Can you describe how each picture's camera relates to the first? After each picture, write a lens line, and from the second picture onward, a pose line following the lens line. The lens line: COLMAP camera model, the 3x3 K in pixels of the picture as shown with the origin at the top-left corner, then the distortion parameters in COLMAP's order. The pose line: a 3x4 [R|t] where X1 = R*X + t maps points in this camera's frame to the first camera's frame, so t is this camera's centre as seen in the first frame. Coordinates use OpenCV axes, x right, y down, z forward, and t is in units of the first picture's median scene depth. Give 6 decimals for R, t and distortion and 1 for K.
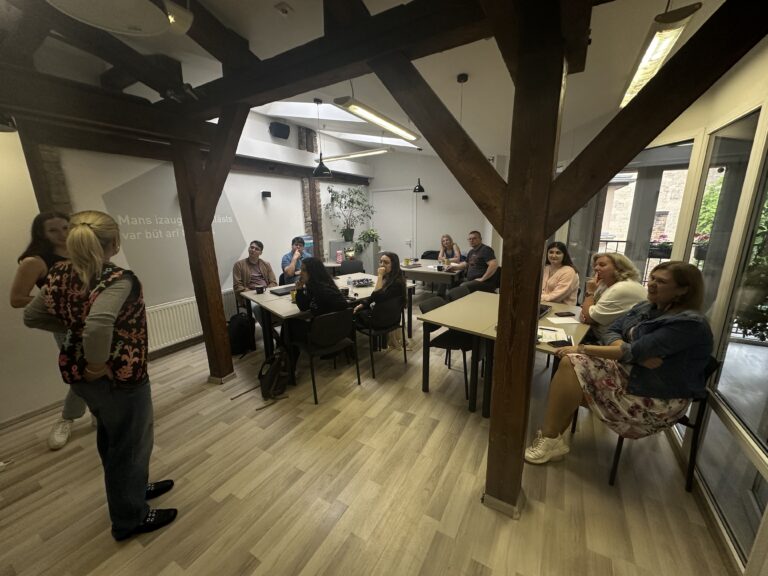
lens RADIAL K [[304.4, 0, 376.6], [0, 304.4, 287.3], [0, 0, 1]] dist [0.002171, 0.000694]
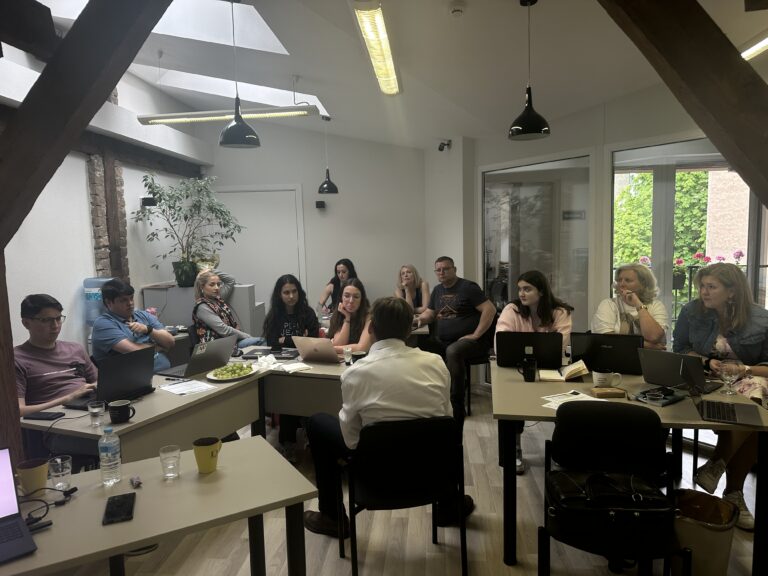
lens RADIAL K [[539.3, 0, 382.7], [0, 539.3, 290.7], [0, 0, 1]] dist [0.050670, -0.060276]
pose [[0.901616, -0.048614, 0.429796, -0.206307], [0.111675, 0.986137, -0.122726, -0.003186], [-0.417872, 0.158649, 0.894547, 0.103202]]
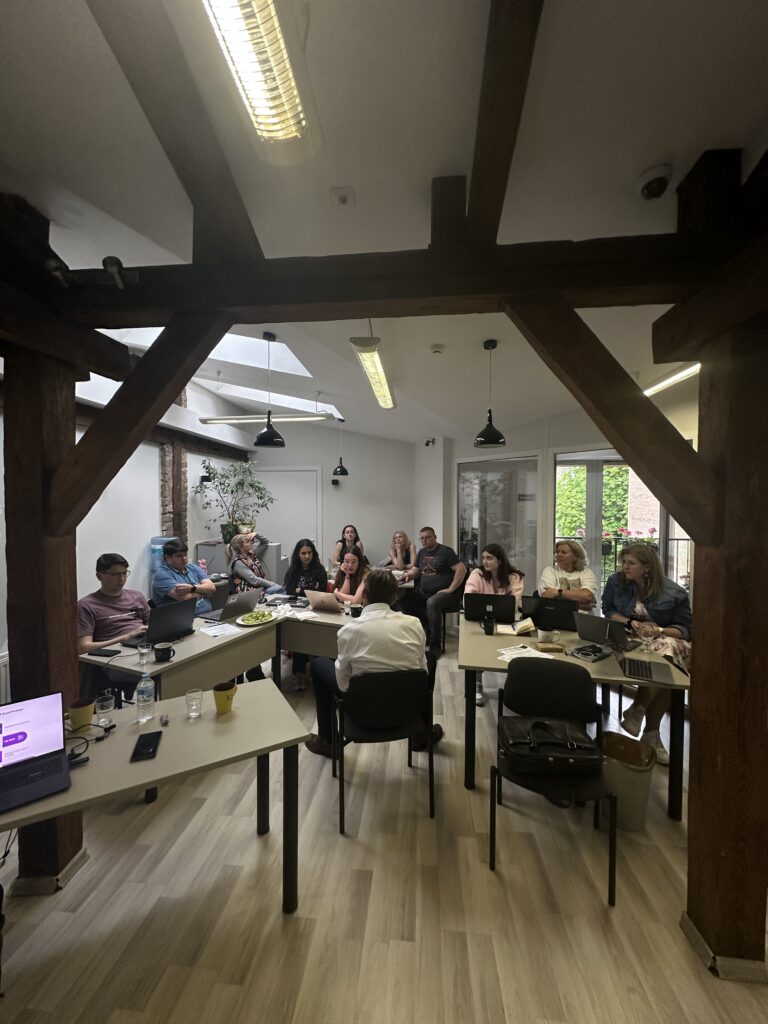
lens RADIAL K [[405.9, 0, 381.6], [0, 405.9, 512.1], [0, 0, 1]] dist [0.002171, 0.000694]
pose [[0.906493, 0.008782, 0.422129, -0.185992], [0.080103, 0.978049, -0.192364, -0.028830], [-0.414552, 0.208191, 0.885891, 0.109689]]
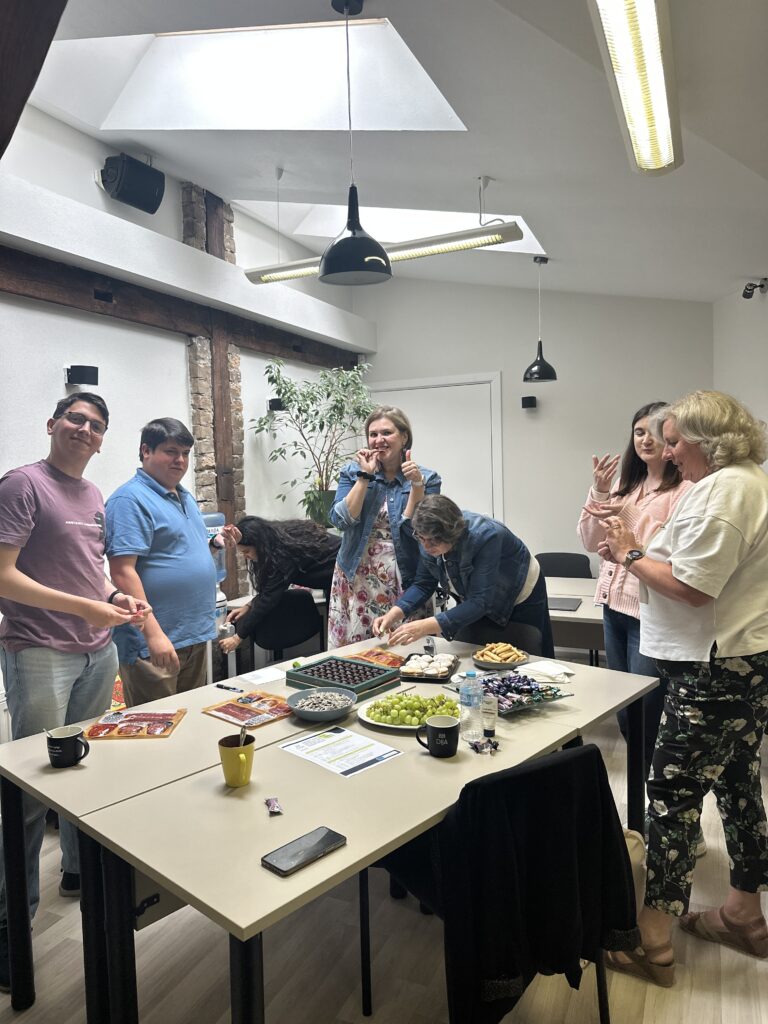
lens RADIAL K [[719.1, 0, 382.7], [0, 719.1, 515.0], [0, 0, 1]] dist [0.050670, -0.060276]
pose [[0.993338, -0.018610, 0.113726, -0.131959], [0.038043, 0.984505, -0.171181, -0.032523], [-0.108778, 0.174367, 0.978654, 0.255923]]
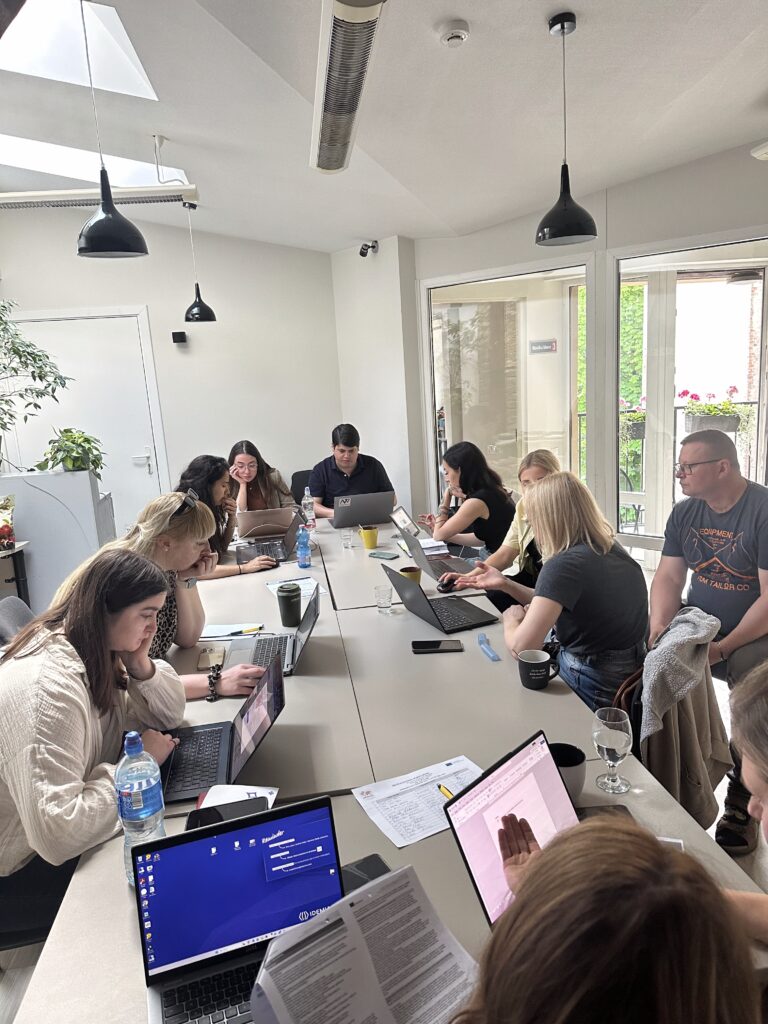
lens RADIAL K [[719.1, 0, 381.9], [0, 719.1, 512.2], [0, 0, 1]] dist [0.050670, -0.060276]
pose [[0.786779, -0.150900, 0.598505, -0.247747], [0.186172, 0.982513, 0.002983, -0.047790], [-0.588489, 0.109078, 0.801113, 0.198243]]
